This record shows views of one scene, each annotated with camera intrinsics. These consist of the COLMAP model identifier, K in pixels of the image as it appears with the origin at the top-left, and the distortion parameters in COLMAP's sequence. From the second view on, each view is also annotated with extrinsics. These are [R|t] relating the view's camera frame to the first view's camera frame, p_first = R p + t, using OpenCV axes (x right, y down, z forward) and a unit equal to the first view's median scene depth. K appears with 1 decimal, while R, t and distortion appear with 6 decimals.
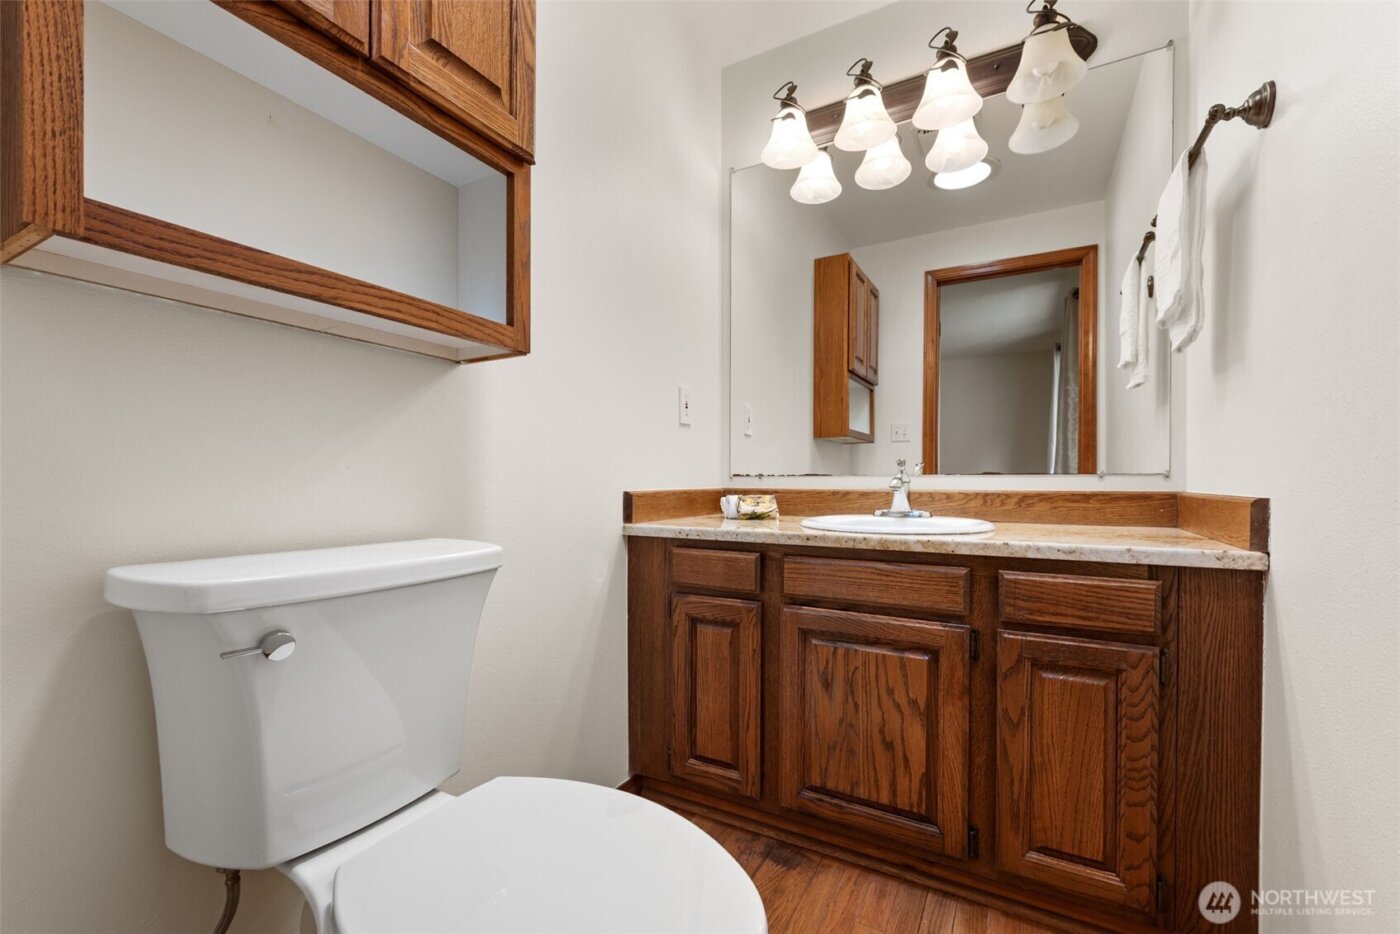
lens RADIAL K [[591.9, 0, 696.9], [0, 591.9, 479.7], [0, 0, 1]] dist [0.003272, -0.000127]
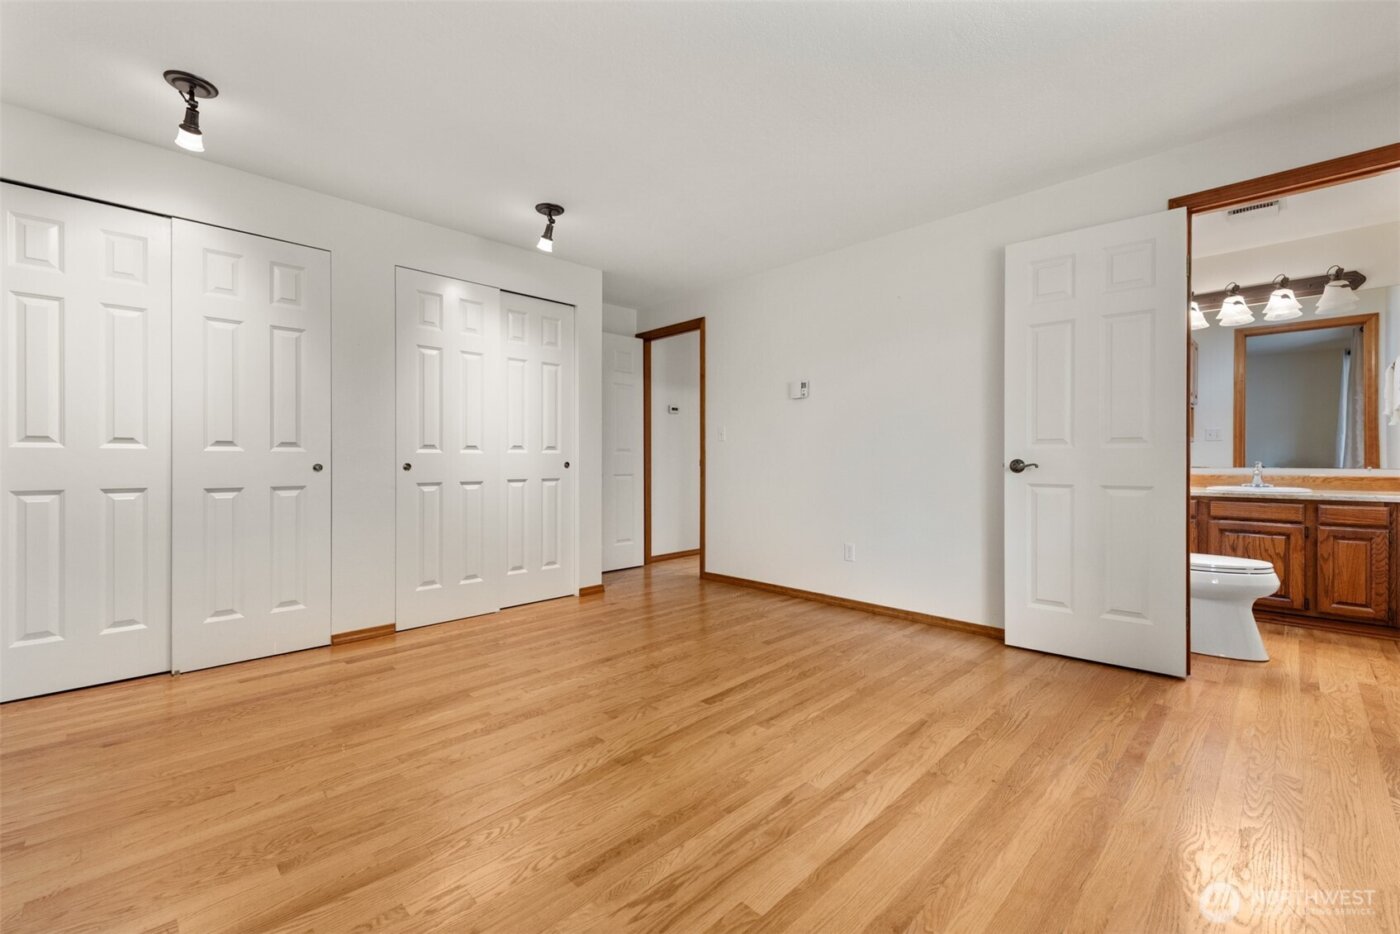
lens RADIAL K [[591.9, 0, 699.6], [0, 591.9, 457.0], [0, 0, 1]] dist [0.003272, -0.000127]
pose [[0.960079, -0.003886, -0.279701, -1.472958], [0.003036, 0.999989, -0.003470, -0.069735], [0.279712, 0.002482, 0.960081, -2.448936]]
